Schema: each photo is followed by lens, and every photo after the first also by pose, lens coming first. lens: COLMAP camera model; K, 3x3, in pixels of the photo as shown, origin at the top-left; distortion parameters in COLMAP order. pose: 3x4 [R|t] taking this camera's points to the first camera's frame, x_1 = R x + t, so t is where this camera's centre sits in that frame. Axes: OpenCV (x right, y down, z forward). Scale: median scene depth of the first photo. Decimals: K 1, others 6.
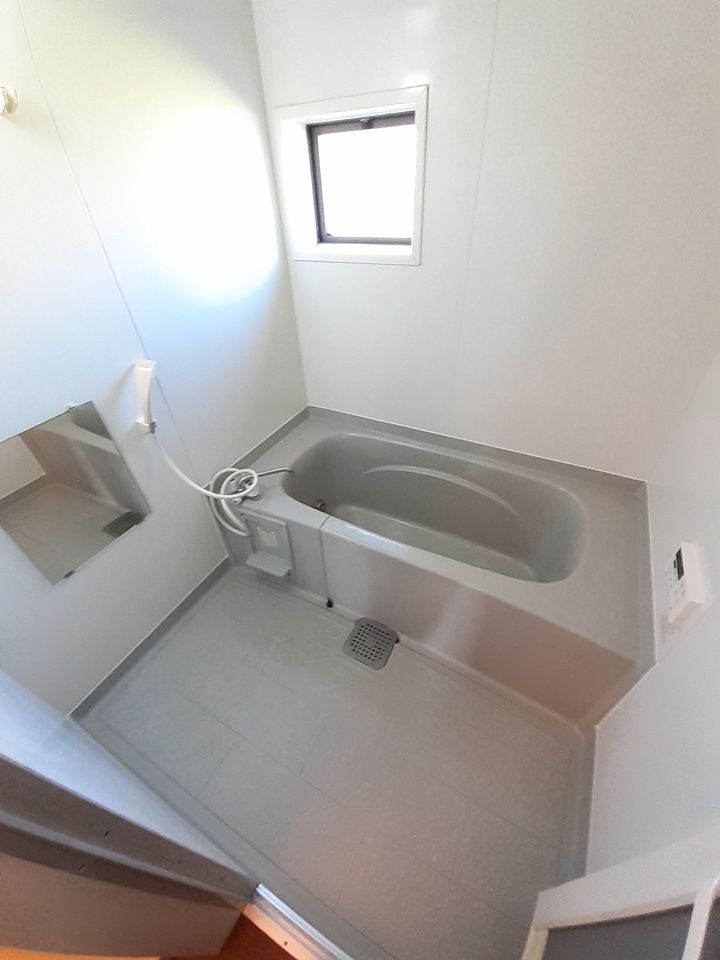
lens RADIAL K [[384.1, 0, 355.3], [0, 384.1, 482.0], [0, 0, 1]] dist [-0.018477, -0.001626]
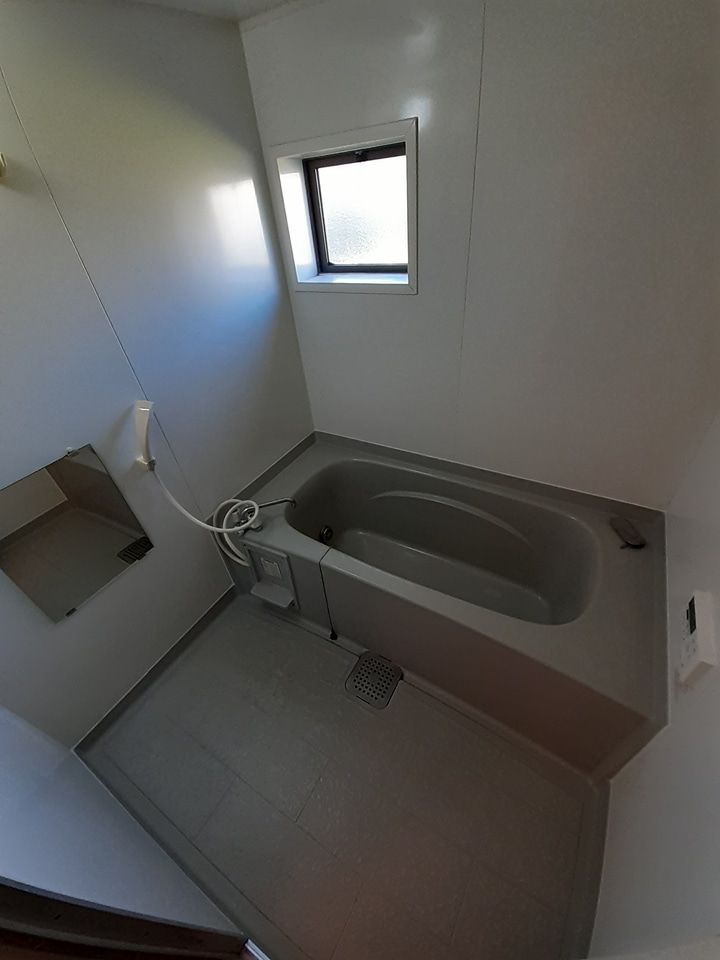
lens RADIAL K [[384.1, 0, 361.6], [0, 384.1, 476.4], [0, 0, 1]] dist [-0.018477, -0.001626]
pose [[0.997931, -0.014117, -0.062726, 0.080323], [0.012550, 0.999601, -0.025307, -0.071893], [0.063058, 0.024468, 0.997710, 0.019046]]
